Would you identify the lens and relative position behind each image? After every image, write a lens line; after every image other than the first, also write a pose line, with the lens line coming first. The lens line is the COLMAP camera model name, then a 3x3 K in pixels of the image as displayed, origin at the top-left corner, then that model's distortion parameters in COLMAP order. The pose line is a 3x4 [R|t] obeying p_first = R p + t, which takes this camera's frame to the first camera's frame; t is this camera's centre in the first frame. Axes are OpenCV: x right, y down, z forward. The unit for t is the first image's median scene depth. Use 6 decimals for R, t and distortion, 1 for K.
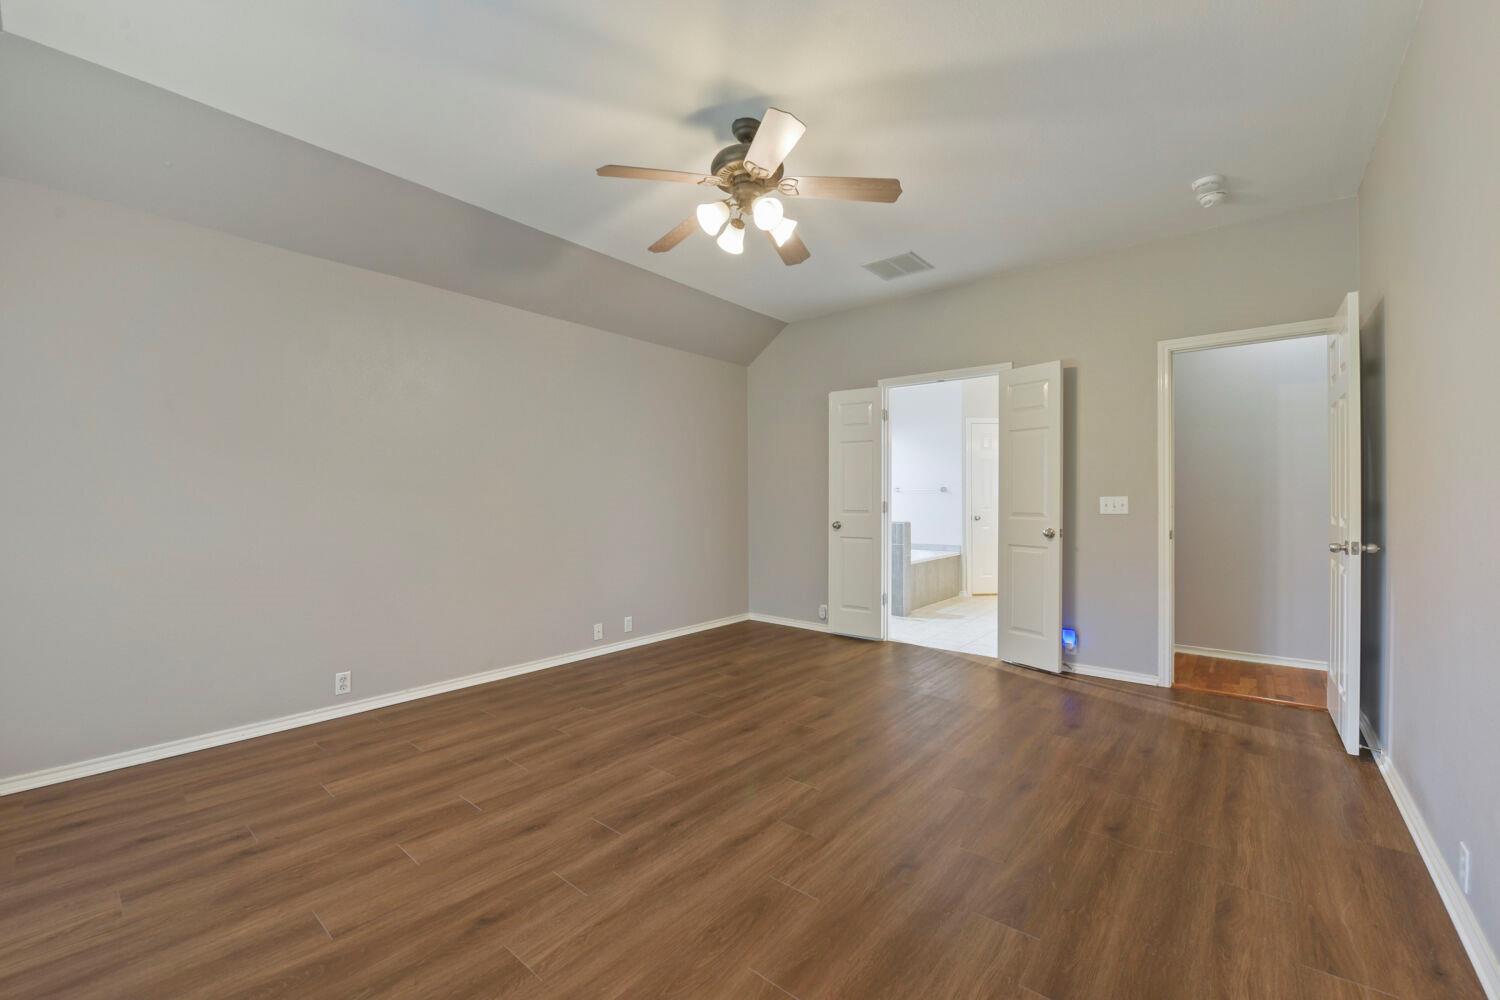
lens RADIAL K [[602.3, 0, 762.1], [0, 602.3, 507.0], [0, 0, 1]] dist [-0.008806, -0.000632]
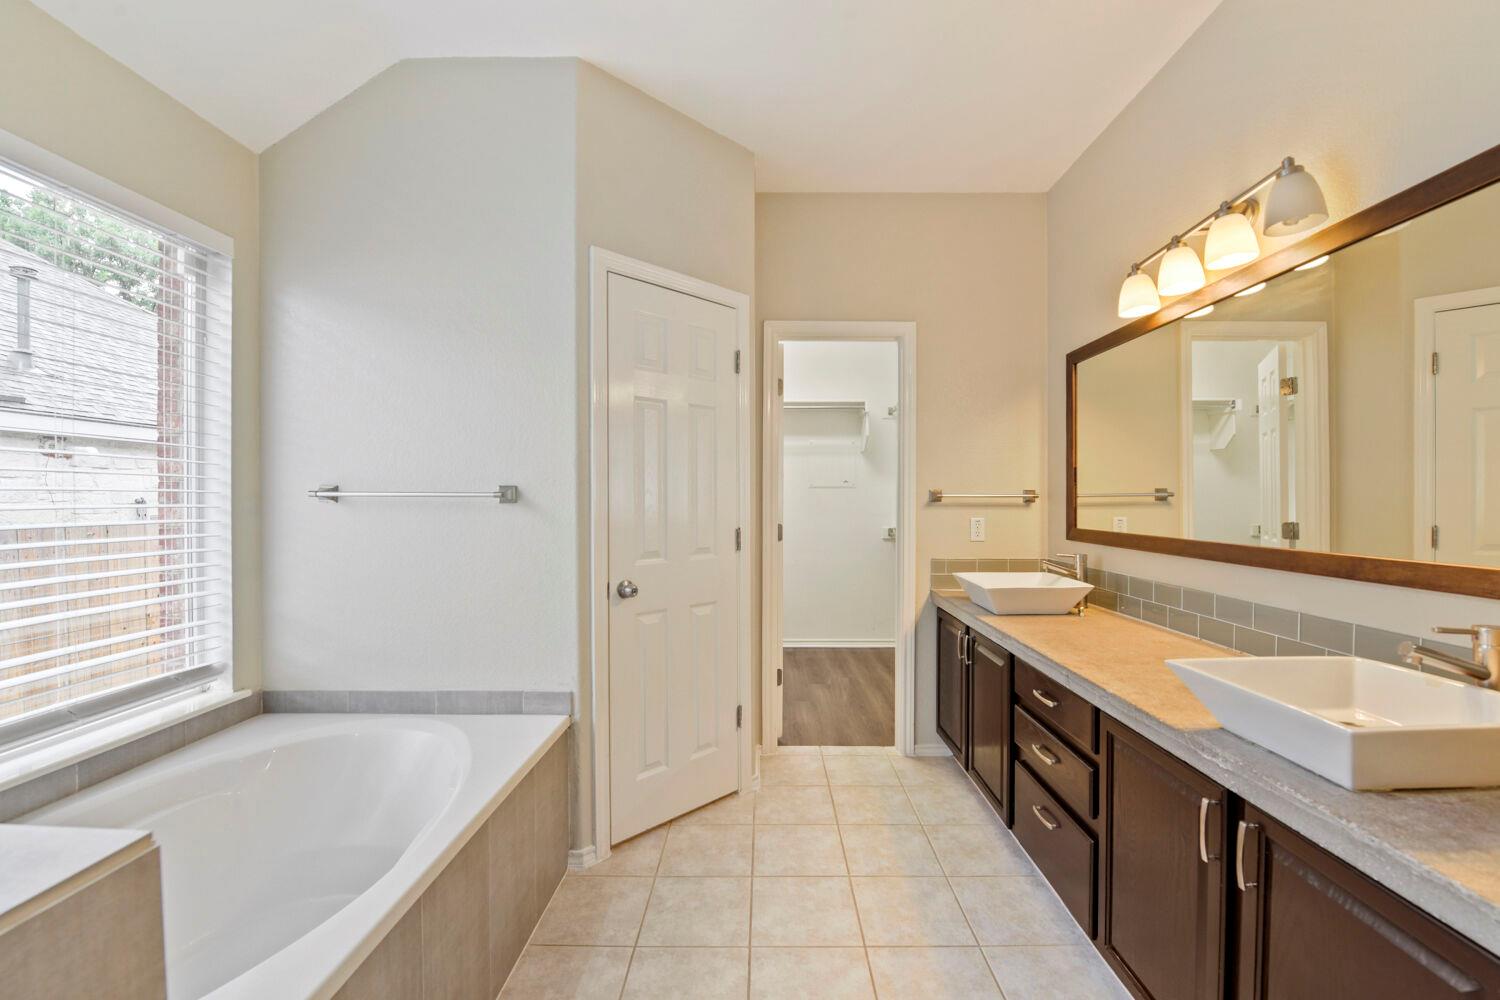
lens RADIAL K [[621.3, 0, 755.8], [0, 621.3, 502.3], [0, 0, 1]] dist [-0.006555, -0.001168]
pose [[0.781271, 0.000592, 0.624191, 0.490675], [0.001368, 0.999996, -0.002661, -0.054449], [-0.624190, 0.002933, 0.781267, 1.635320]]
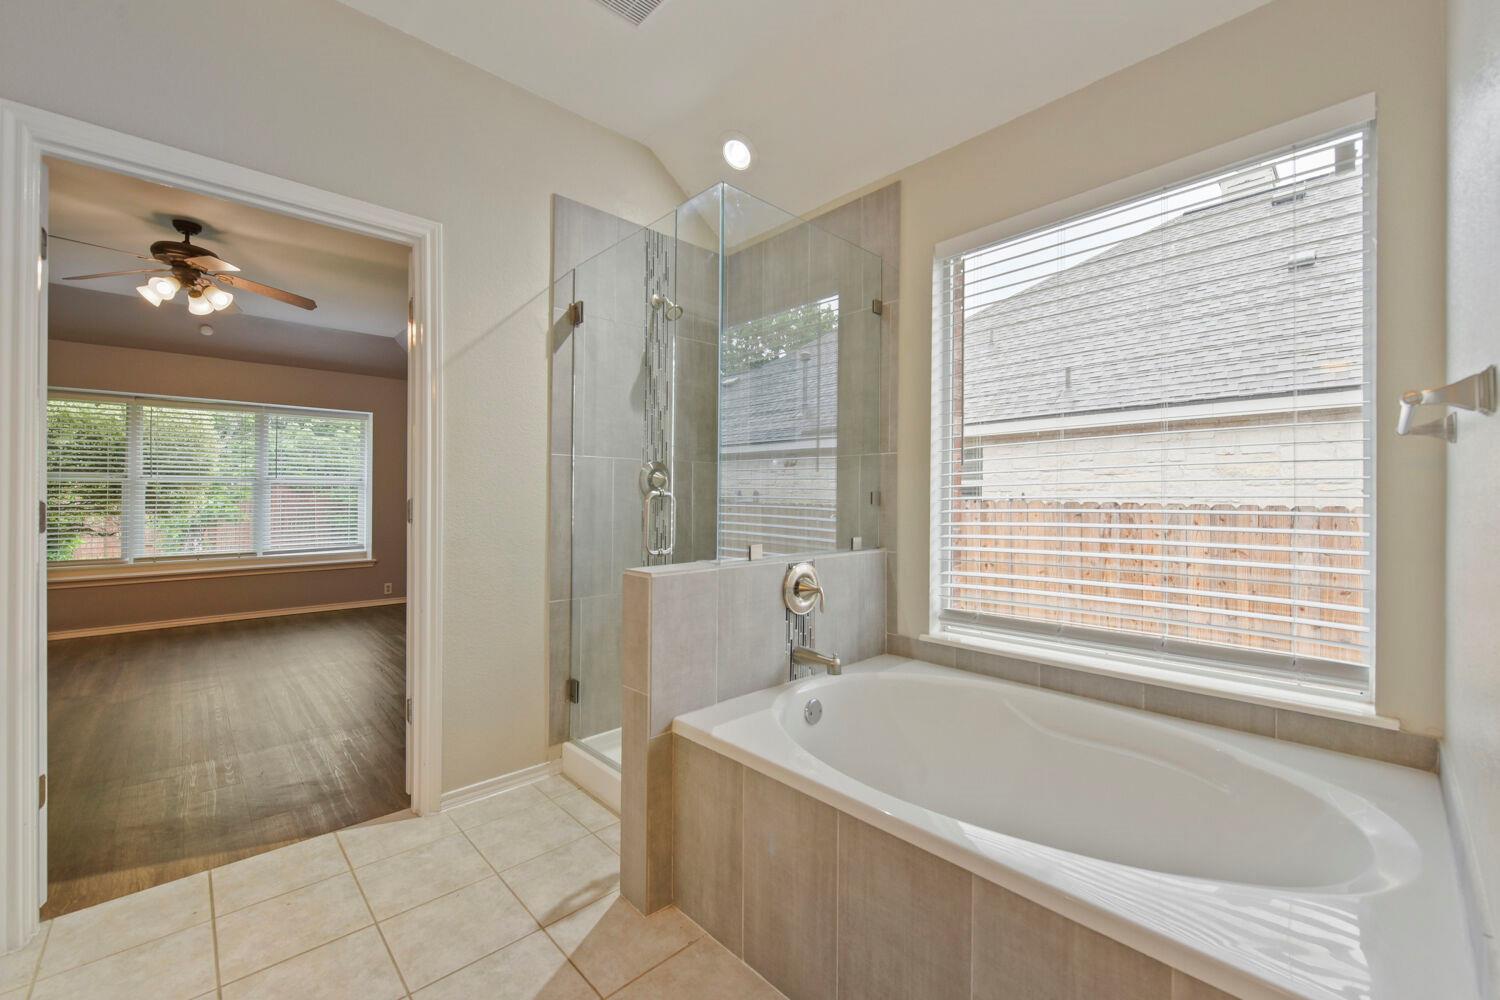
lens RADIAL K [[621.3, 0, 756.6], [0, 621.3, 490.5], [0, 0, 1]] dist [-0.006555, -0.001168]
pose [[-0.130856, -0.005777, -0.991385, 0.970418], [-0.015194, 0.999877, -0.003821, -0.034486], [0.991285, 0.014563, -0.130928, 1.999770]]
